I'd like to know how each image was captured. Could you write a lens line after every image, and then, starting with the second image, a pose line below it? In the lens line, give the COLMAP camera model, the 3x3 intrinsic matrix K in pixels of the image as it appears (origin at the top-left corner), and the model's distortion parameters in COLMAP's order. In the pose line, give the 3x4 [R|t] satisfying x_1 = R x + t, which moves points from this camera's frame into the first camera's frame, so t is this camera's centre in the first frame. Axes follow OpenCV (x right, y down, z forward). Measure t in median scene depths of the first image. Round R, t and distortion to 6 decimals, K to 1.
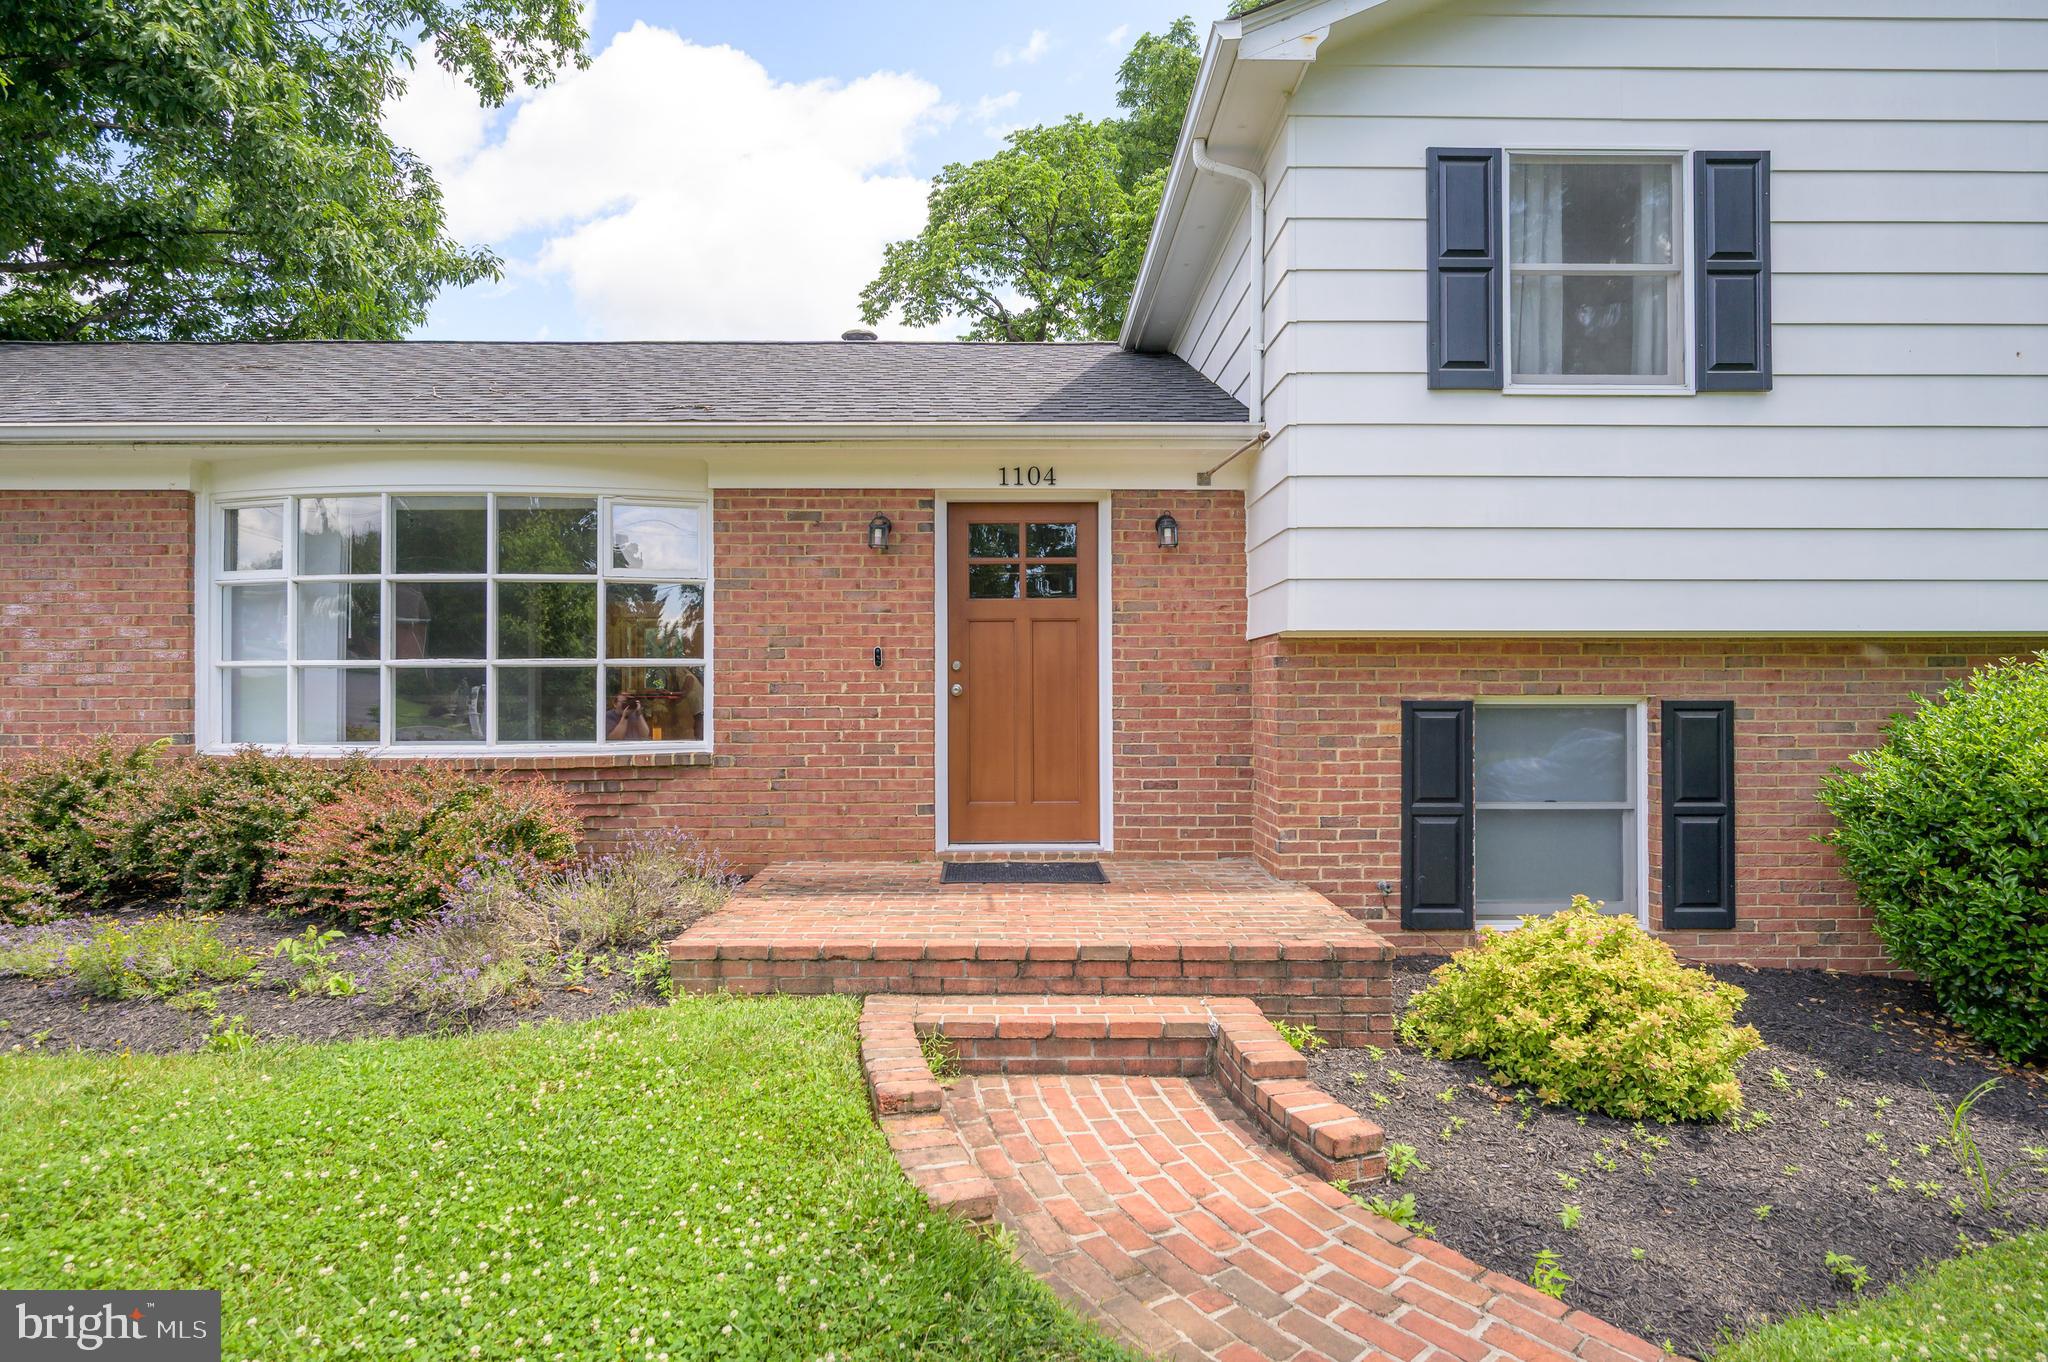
lens RADIAL K [[1155.2, 0, 915.5], [0, 1155.2, 680.4], [0, 0, 1]] dist [-0.018818, -0.000321]
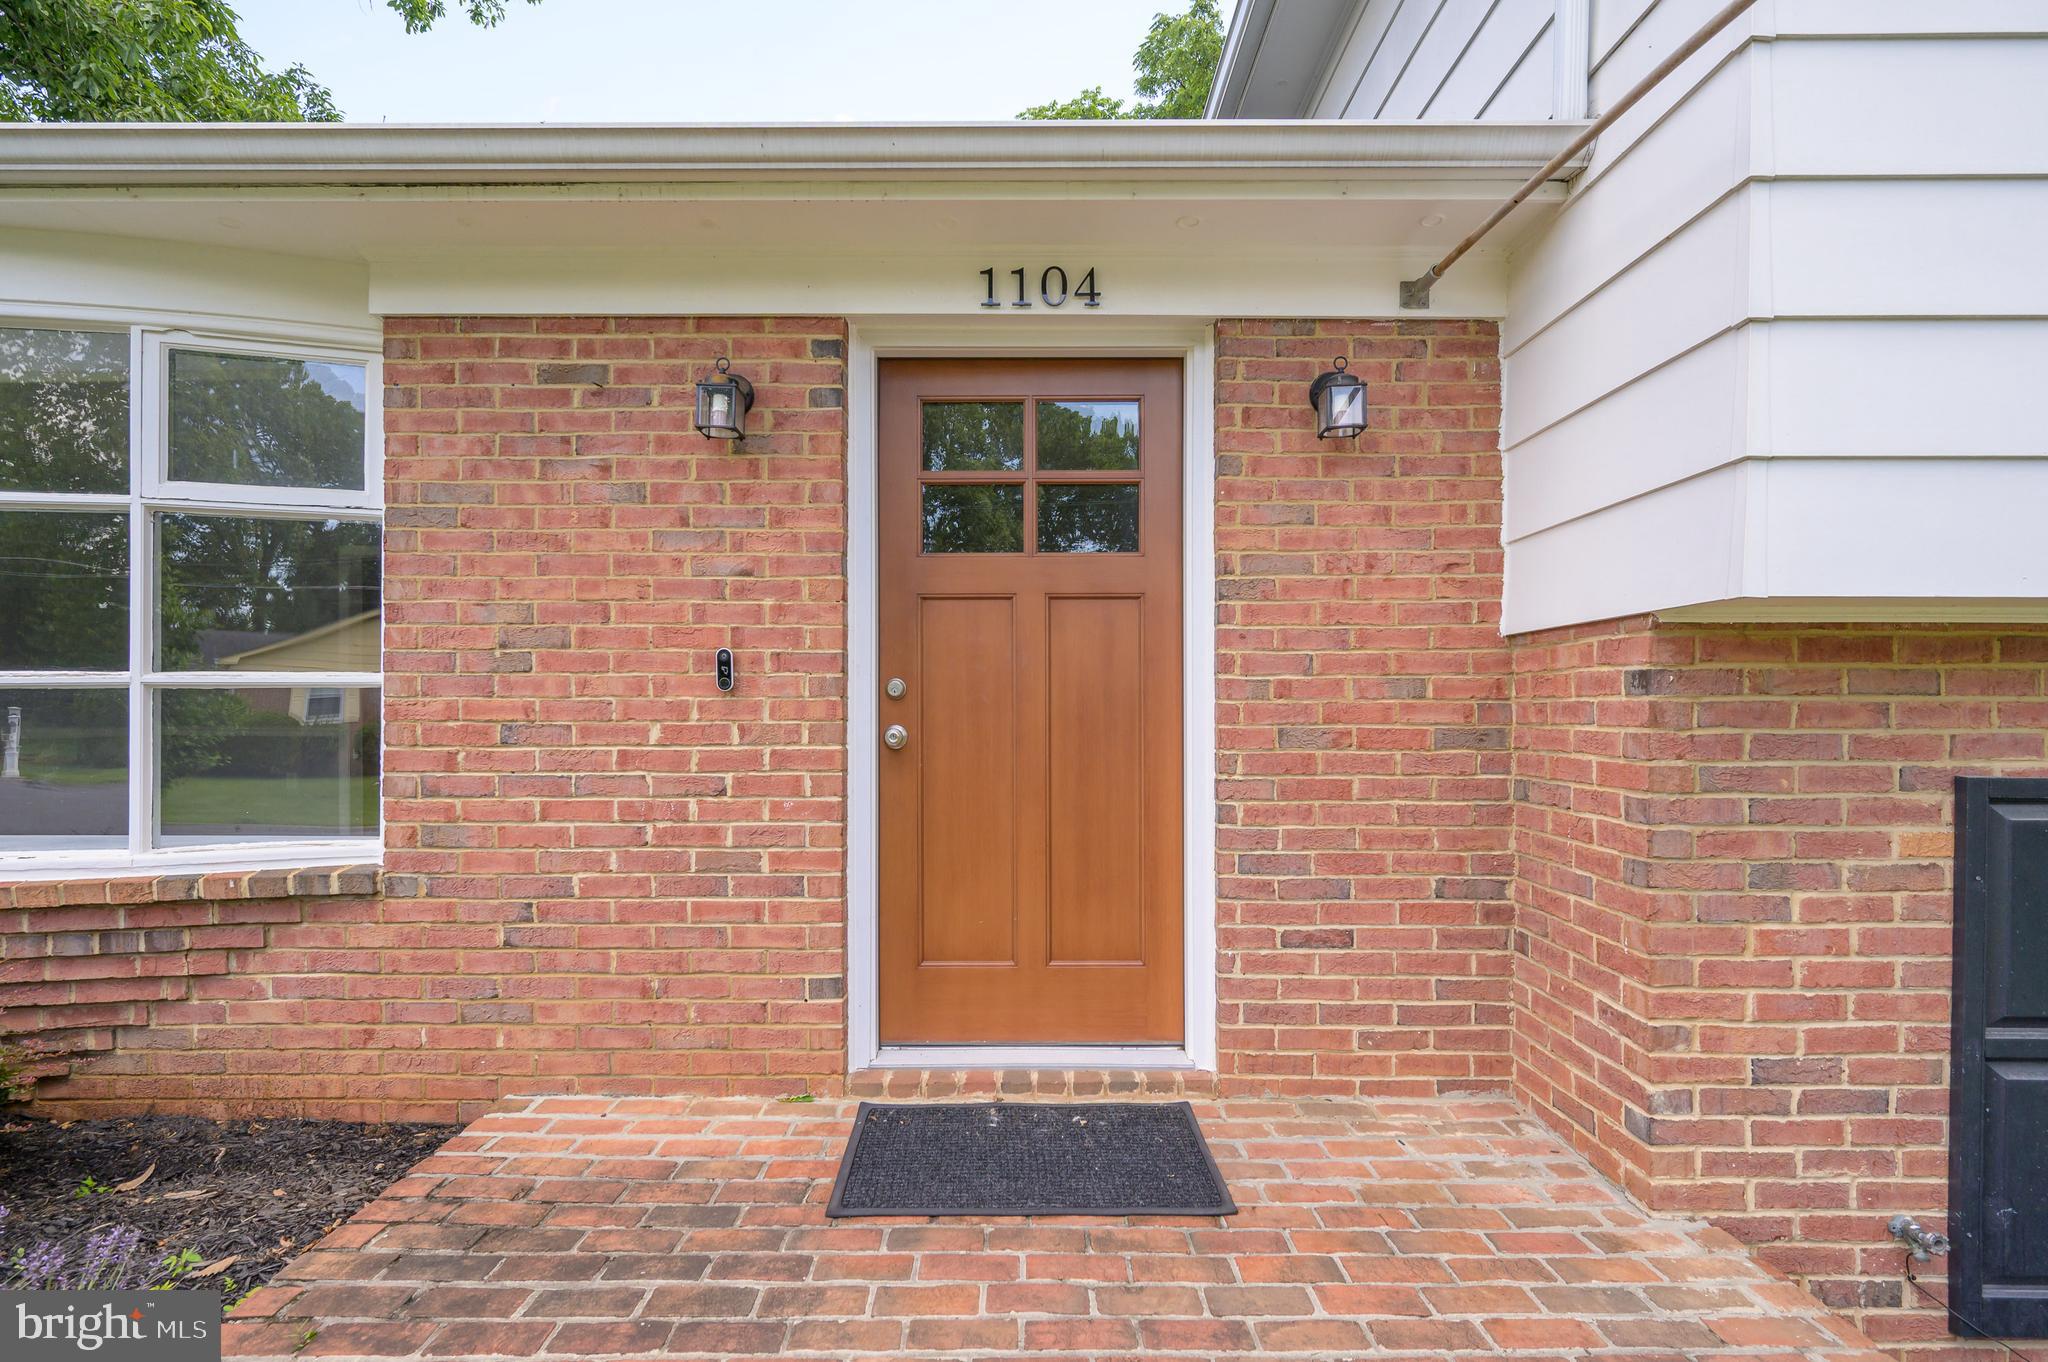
lens RADIAL K [[1001.3, 0, 927.2], [0, 1001.3, 699.9], [0, 0, 1]] dist [0.000708, 0.000001]
pose [[0.999932, 0.002710, -0.011324, 0.055489], [-0.002665, 0.999988, 0.003996, -0.009542], [0.011334, -0.003966, 0.999928, 0.586436]]
